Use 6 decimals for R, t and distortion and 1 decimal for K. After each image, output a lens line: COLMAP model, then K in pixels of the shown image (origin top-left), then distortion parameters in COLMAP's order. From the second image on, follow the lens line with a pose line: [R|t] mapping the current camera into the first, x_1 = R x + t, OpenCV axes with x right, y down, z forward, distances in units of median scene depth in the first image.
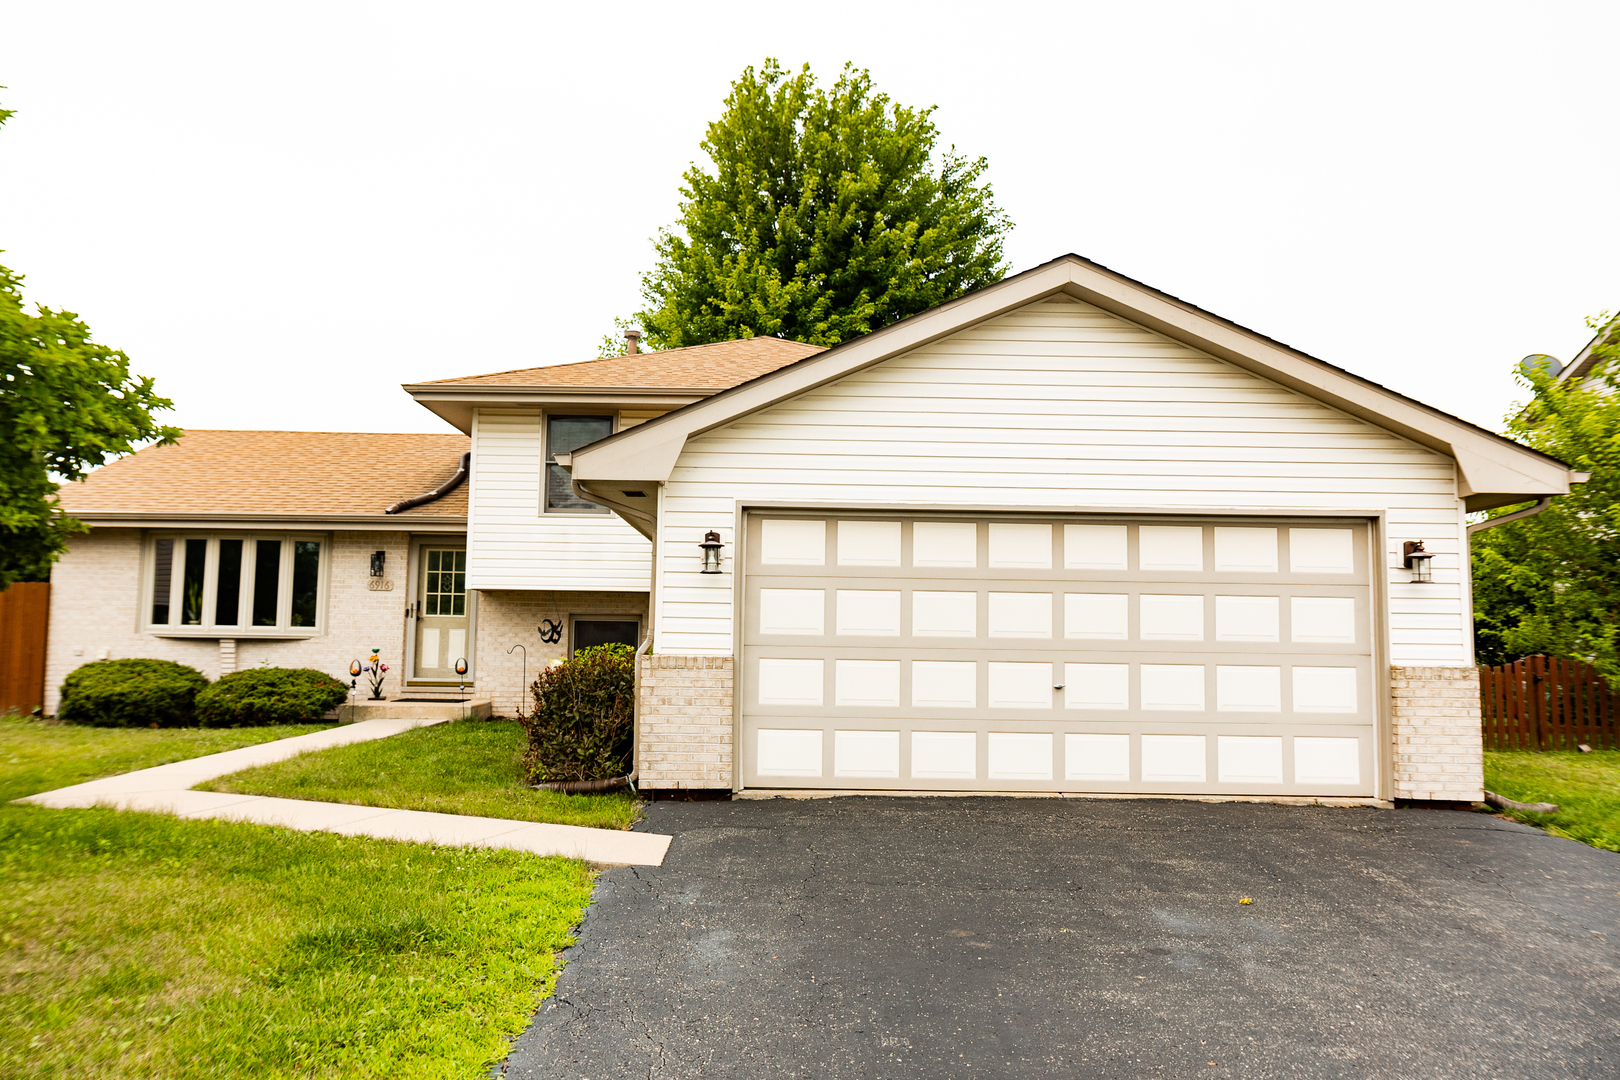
lens RADIAL K [[1227.6, 0, 810.6], [0, 1227.6, 532.7], [0, 0, 1]] dist [0.003710, 0.005097]
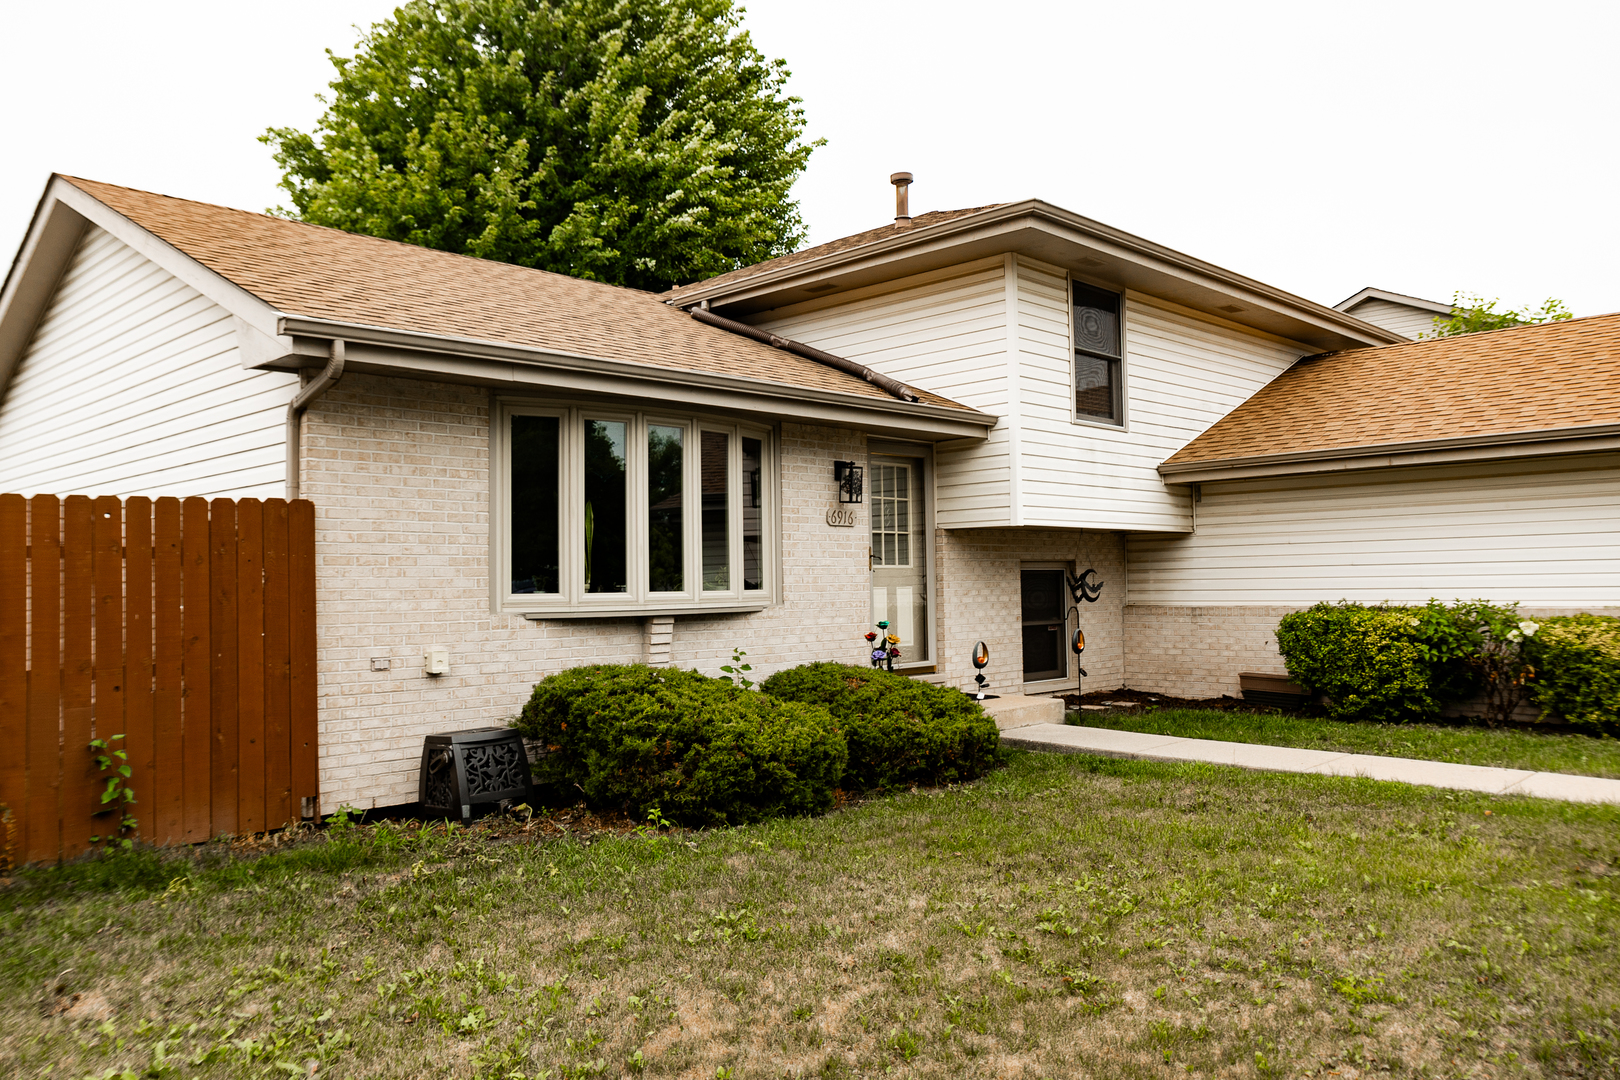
lens RADIAL K [[1227.6, 0, 810.4], [0, 1227.6, 547.1], [0, 0, 1]] dist [0.003710, 0.005097]
pose [[0.707374, -0.004390, 0.706826, -0.791597], [-0.023217, 0.999297, 0.029441, 0.039967], [-0.706458, -0.037236, 0.706775, 0.584695]]
